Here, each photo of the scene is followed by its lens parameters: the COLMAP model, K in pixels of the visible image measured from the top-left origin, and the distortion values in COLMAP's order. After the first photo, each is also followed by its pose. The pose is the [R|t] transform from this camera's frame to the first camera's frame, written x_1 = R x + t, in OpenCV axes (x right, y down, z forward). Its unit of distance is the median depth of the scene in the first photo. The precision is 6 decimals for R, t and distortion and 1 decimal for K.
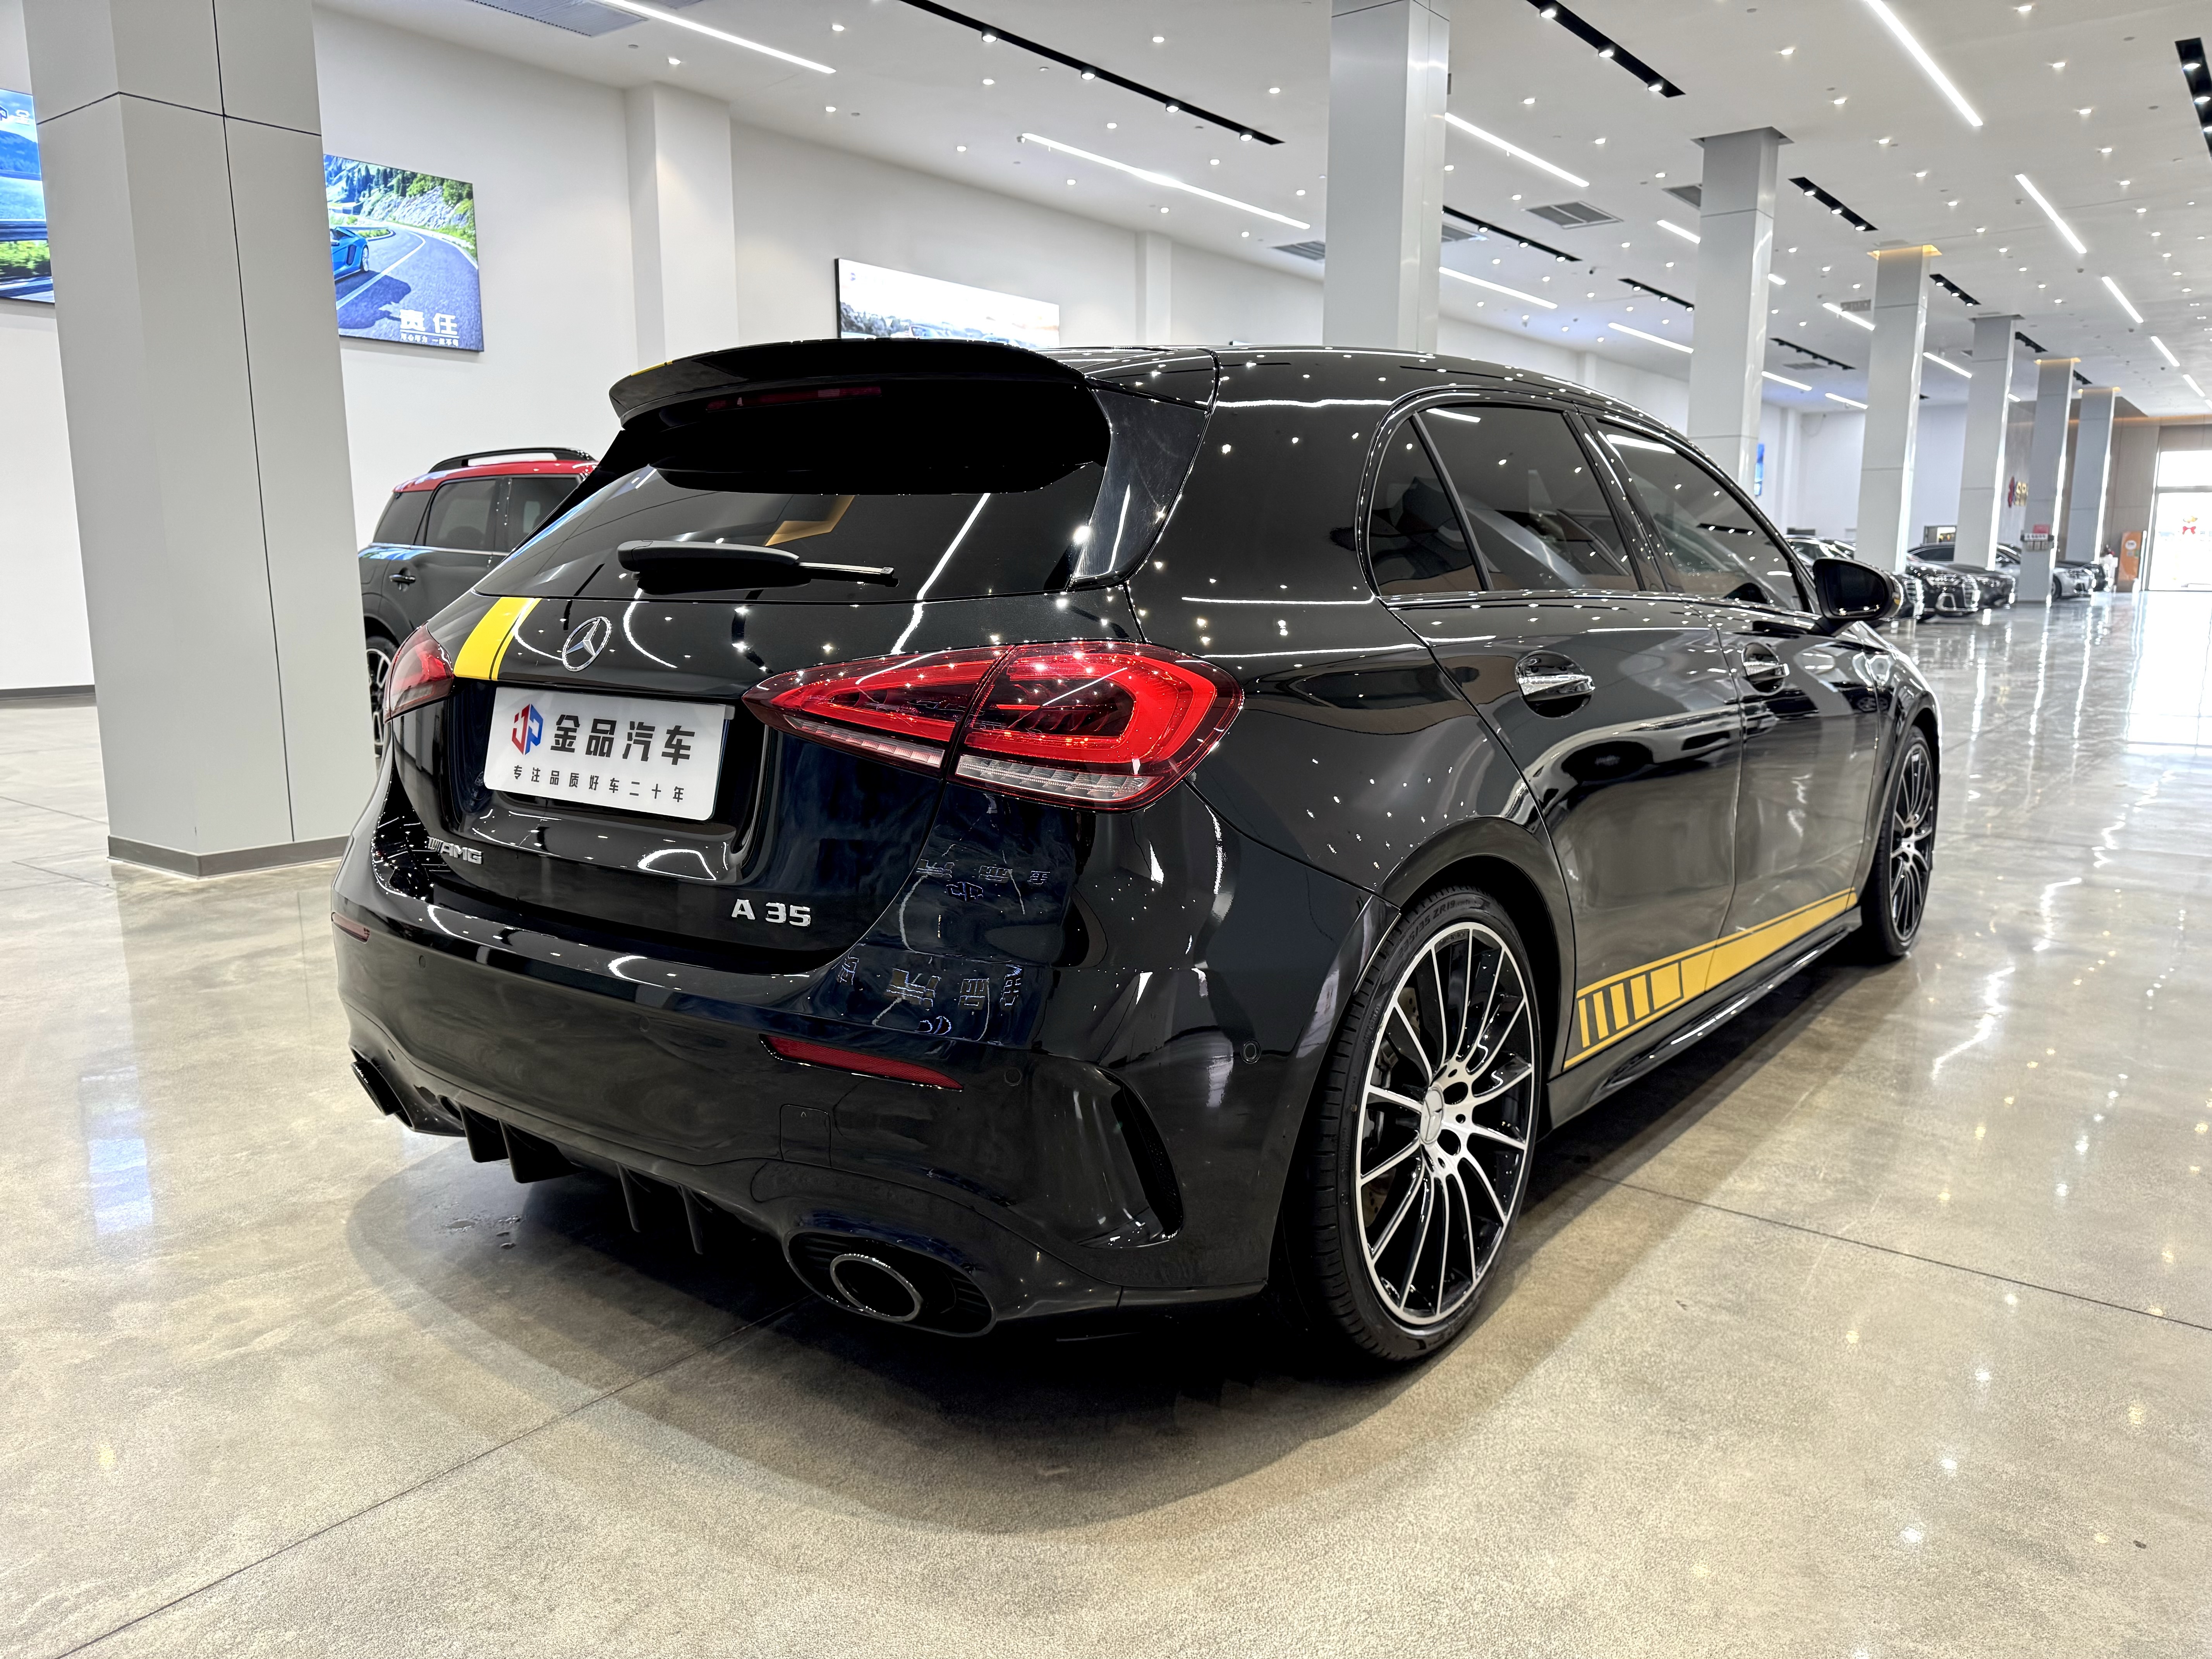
lens RADIAL K [[1541.9, 0, 1106.0], [0, 1541.9, 829.5], [0, 0, 1]] dist [0.027381, -0.038252]
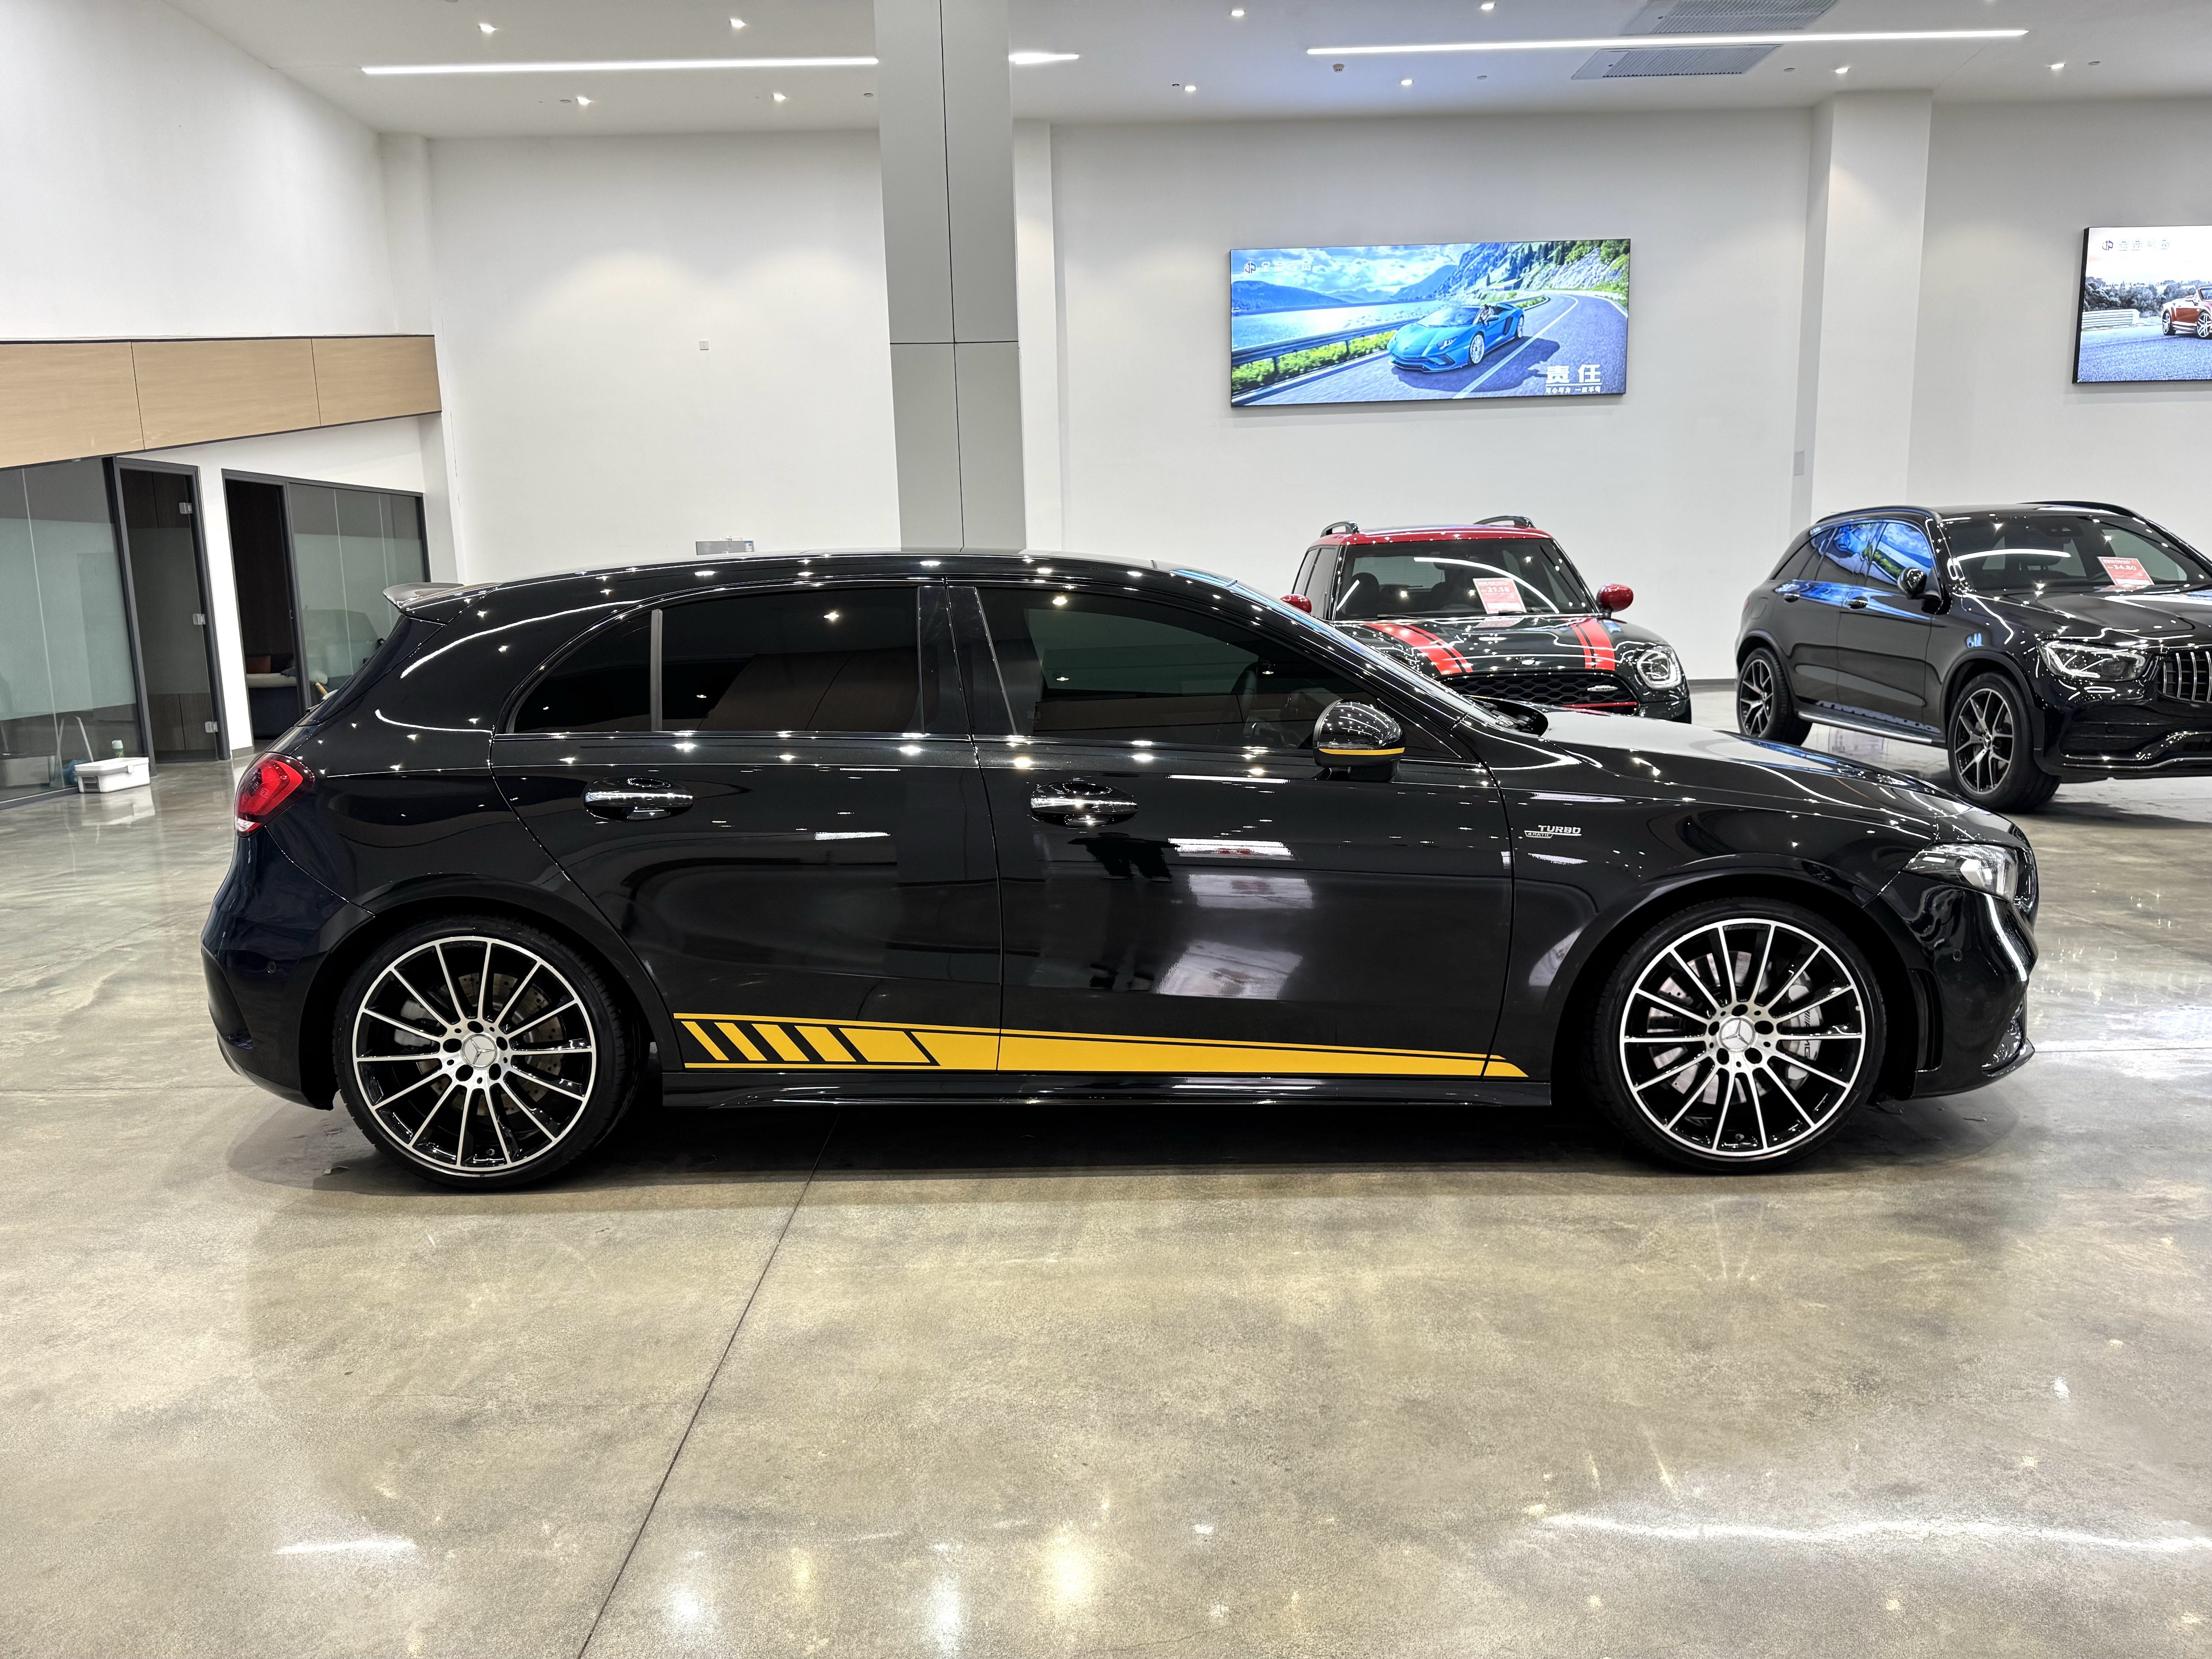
lens RADIAL K [[1567.9, 0, 1183.6], [0, 1567.9, 825.9], [0, 0, 1]] dist [0.072516, -0.074341]
pose [[0.628017, 0.117346, -0.769302, 1.916059], [-0.115145, 0.991696, 0.057271, -0.232901], [0.769634, 0.052614, 0.636314, 0.466372]]
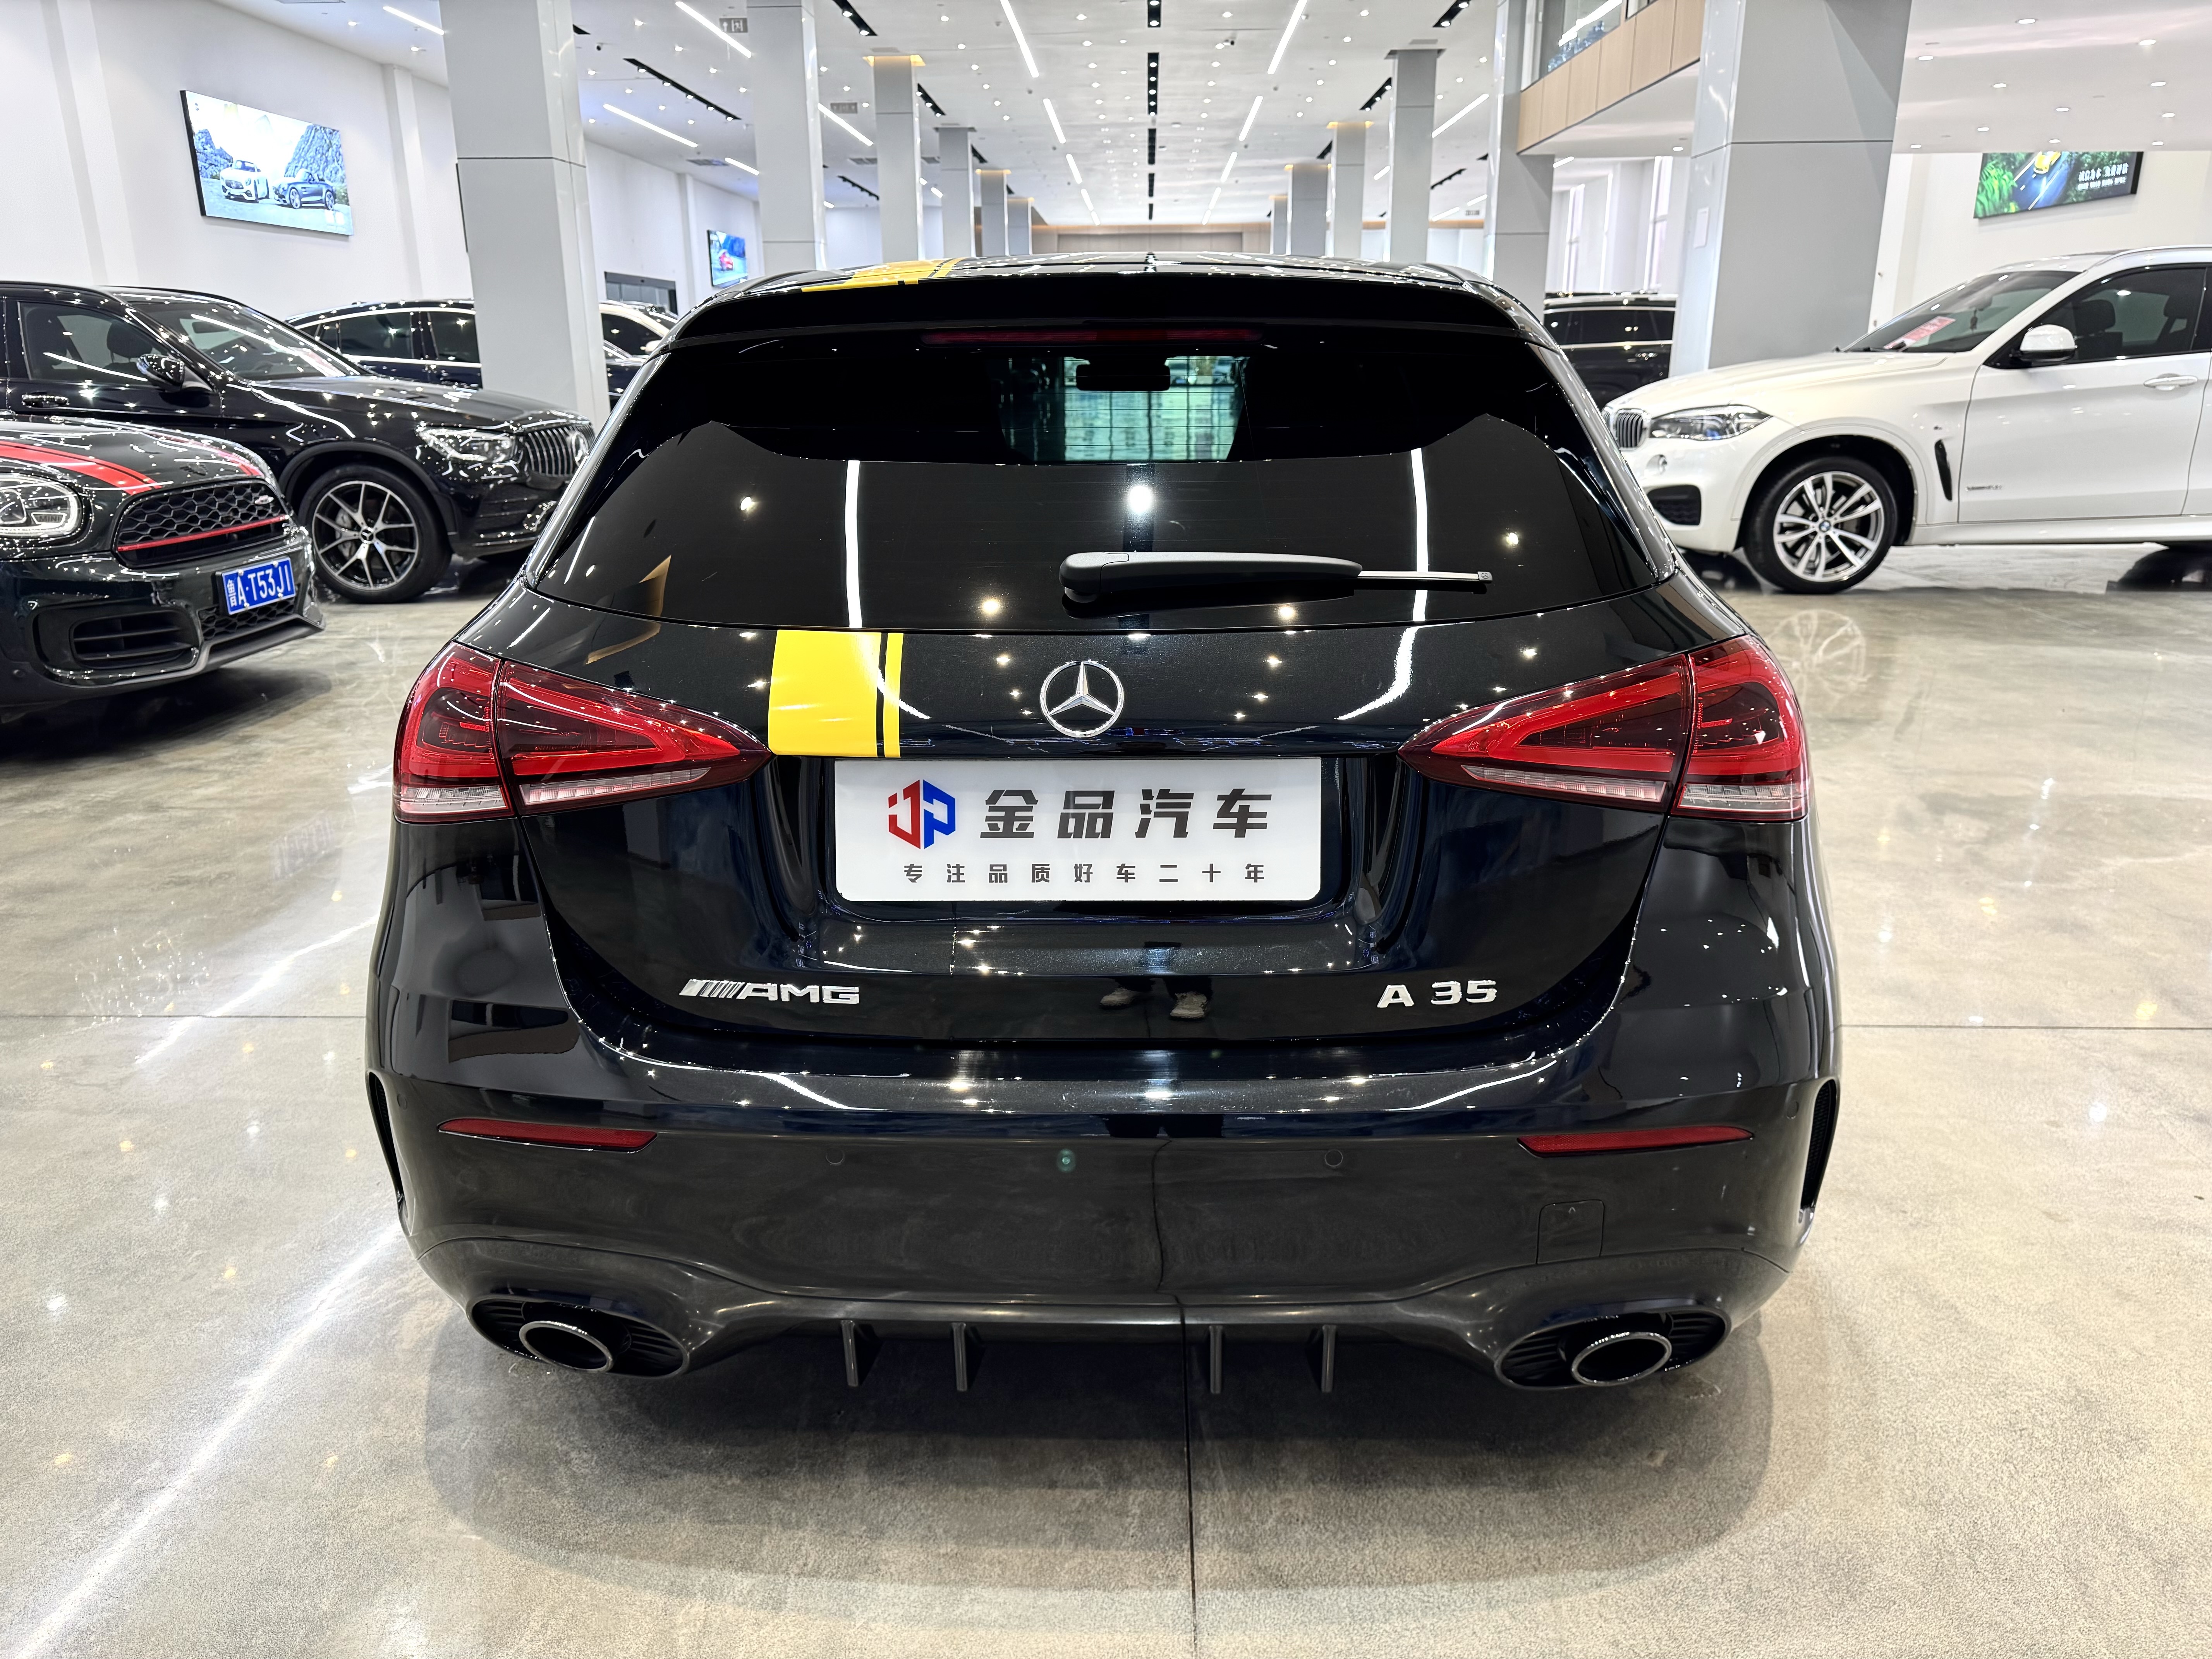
lens RADIAL K [[1555.3, 0, 1127.0], [0, 1555.3, 818.7], [0, 0, 1]] dist [0.007717, -0.002116]
pose [[0.808552, -0.170737, 0.563110, -0.694614], [0.103435, 0.983317, 0.149627, -0.159035], [-0.579262, -0.062736, 0.812723, 0.335959]]
